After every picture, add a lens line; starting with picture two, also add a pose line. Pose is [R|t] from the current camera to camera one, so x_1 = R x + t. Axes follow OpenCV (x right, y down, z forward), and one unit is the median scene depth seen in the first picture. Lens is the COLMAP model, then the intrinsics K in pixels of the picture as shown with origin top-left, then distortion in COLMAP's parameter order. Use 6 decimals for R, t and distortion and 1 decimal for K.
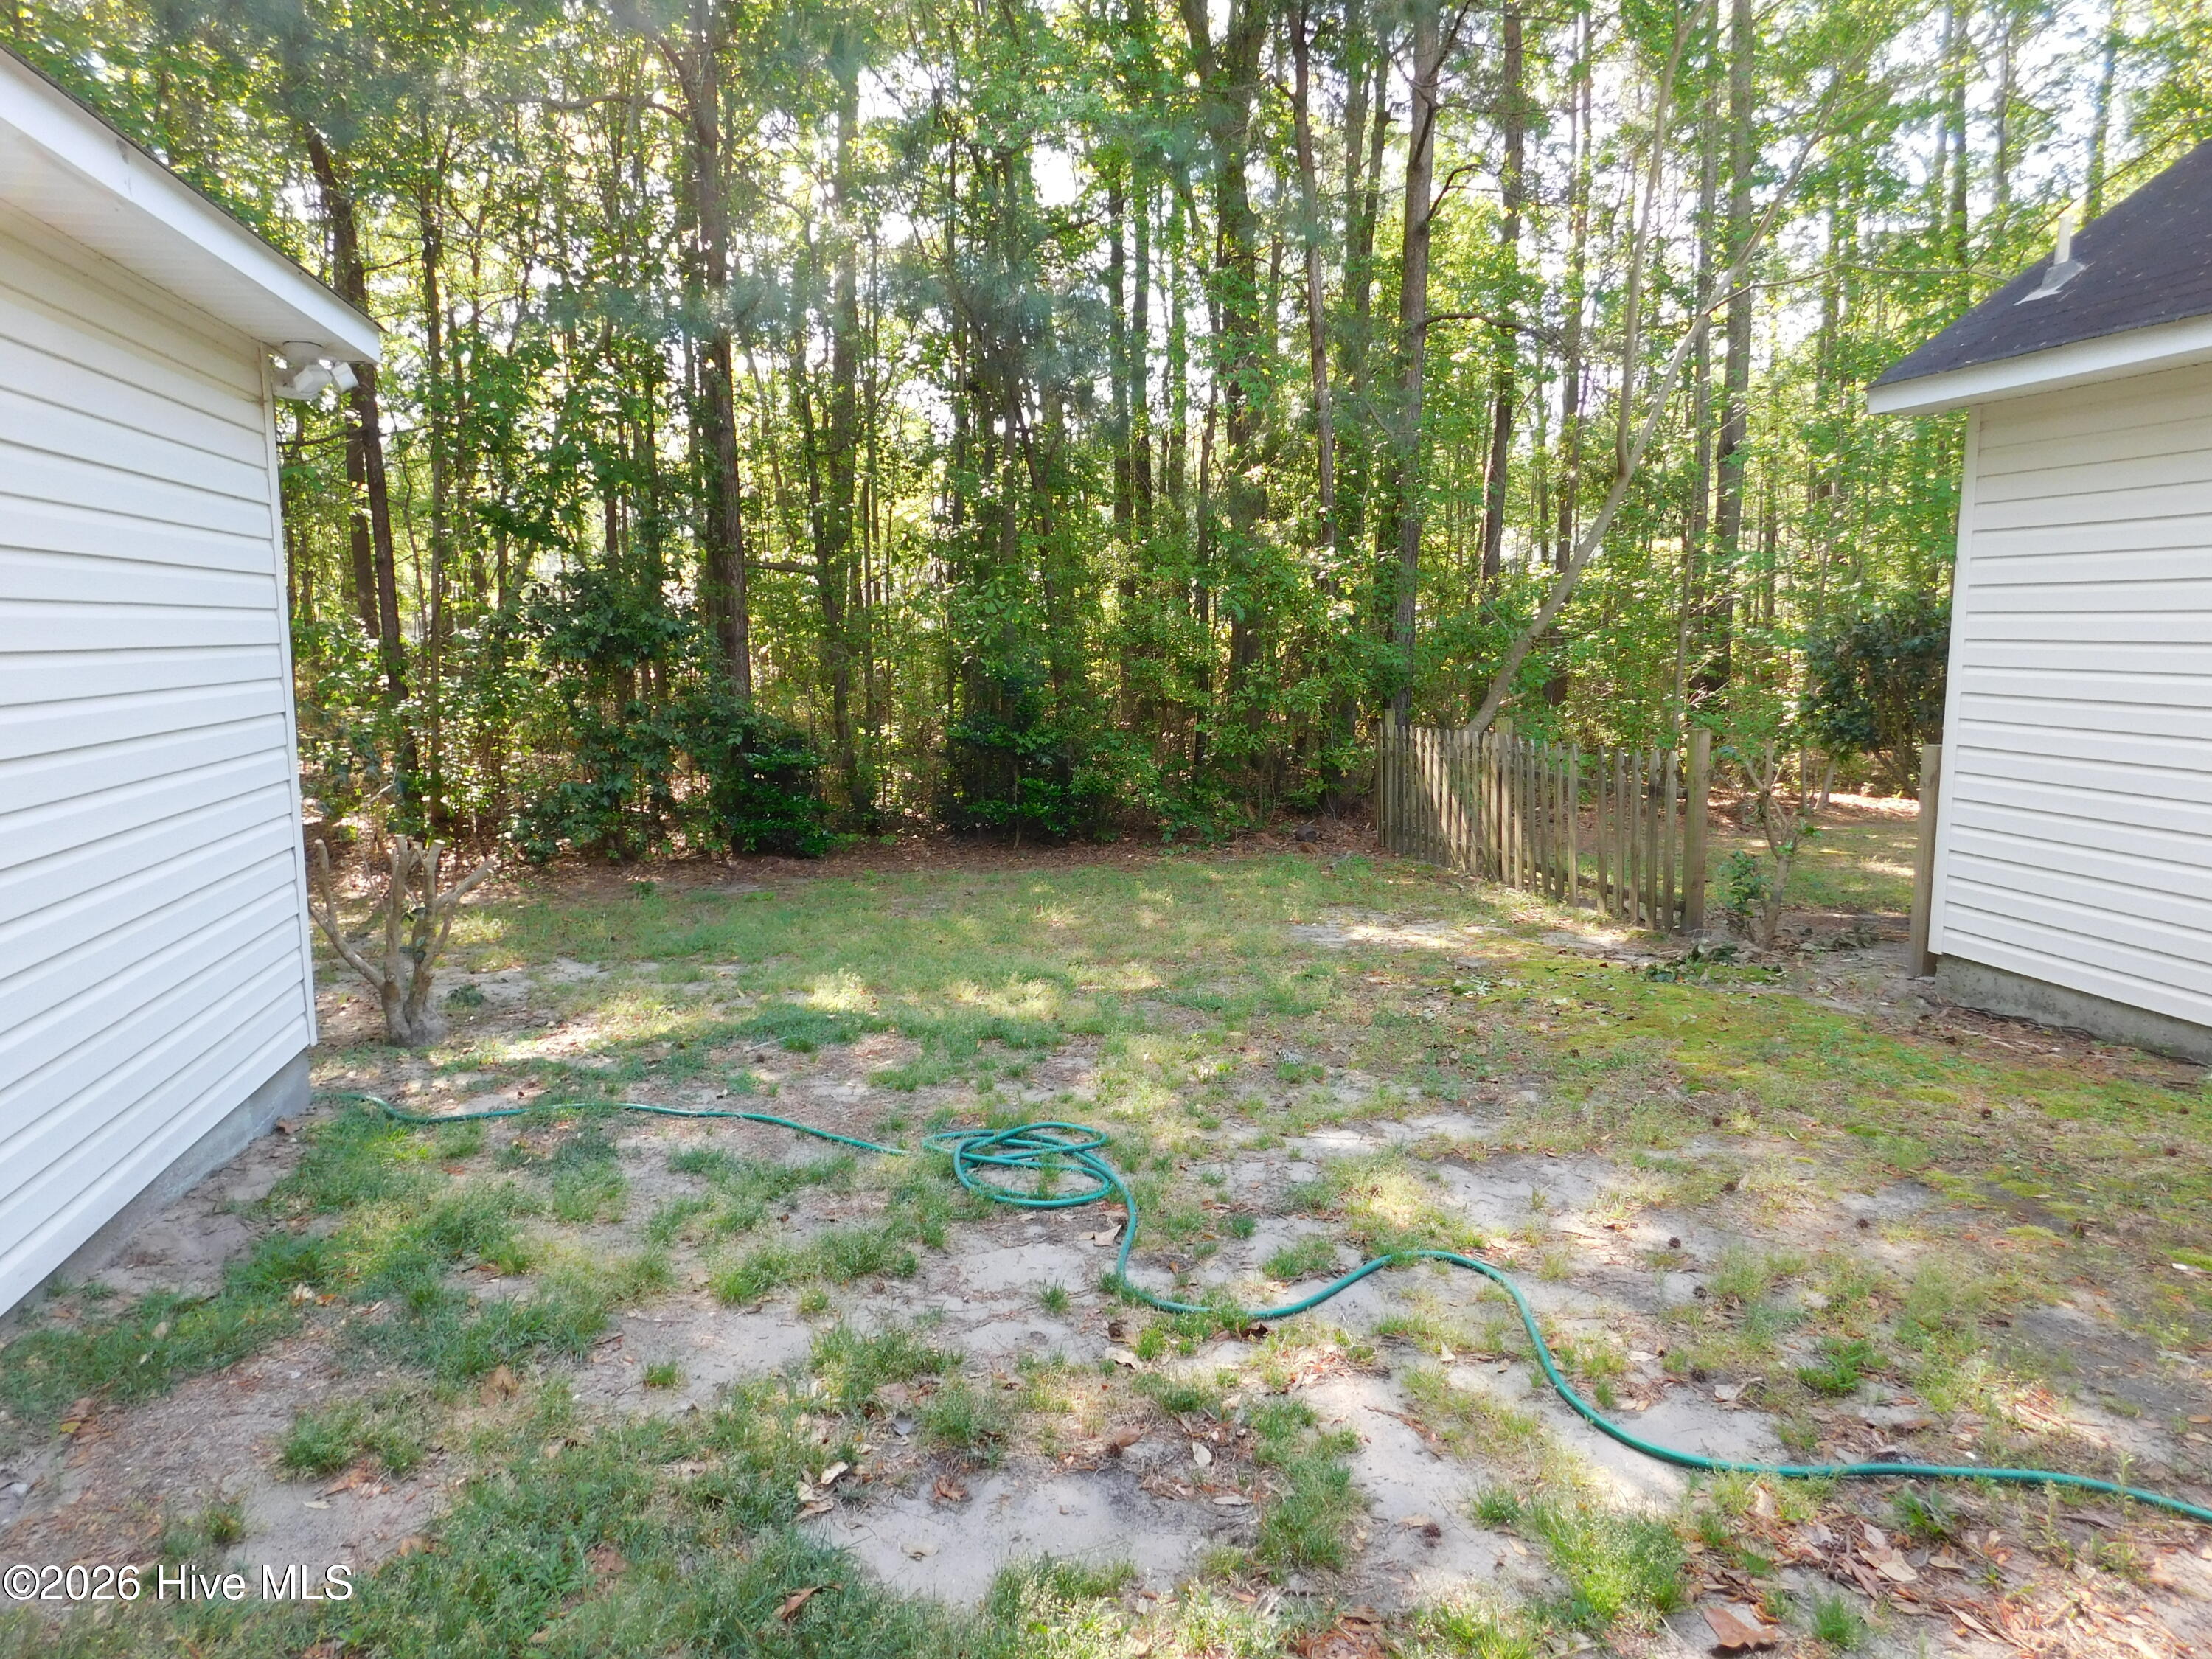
lens RADIAL K [[1476.8, 0, 1116.2], [0, 1476.8, 826.8], [0, 0, 1]] dist [-0.065926, 0.062656]
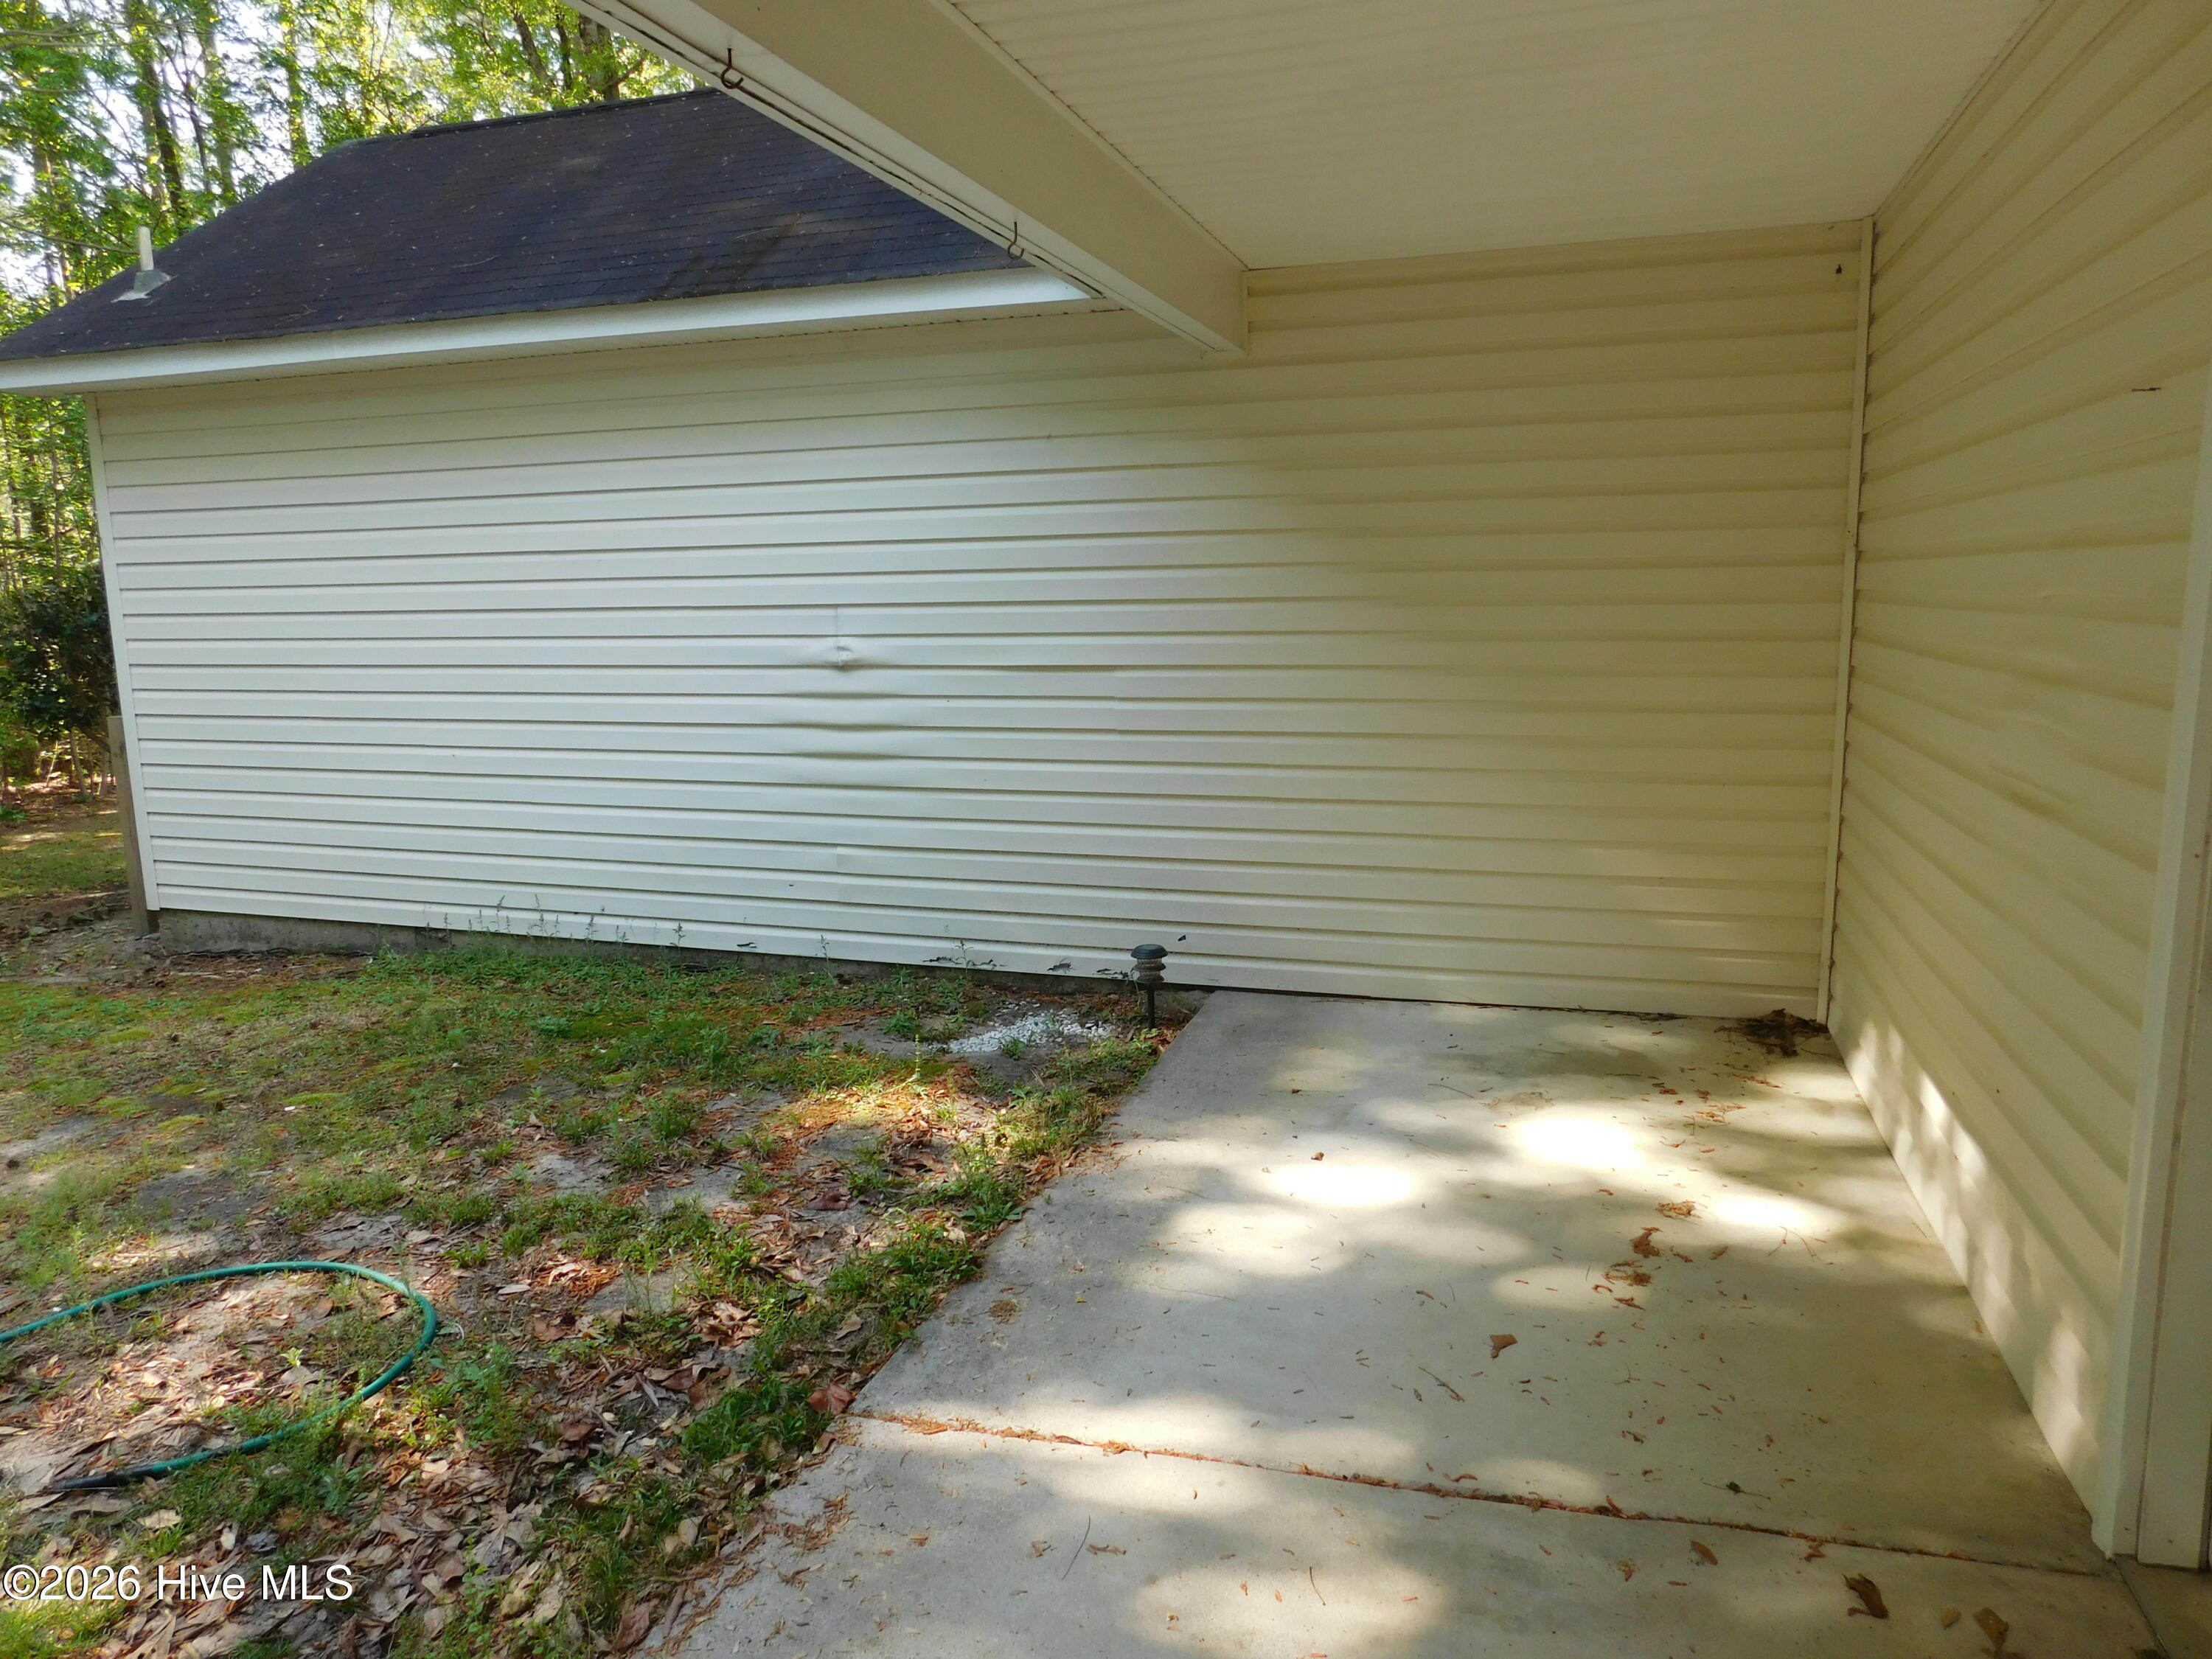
lens RADIAL K [[1466.8, 0, 1111.2], [0, 1466.8, 824.1], [0, 0, 1]] dist [-0.058347, 0.048671]
pose [[0.514580, -0.147695, 0.844626, 0.042329], [0.132983, 0.986881, 0.091552, 0.021714], [-0.847067, 0.065210, 0.527470, -0.155703]]
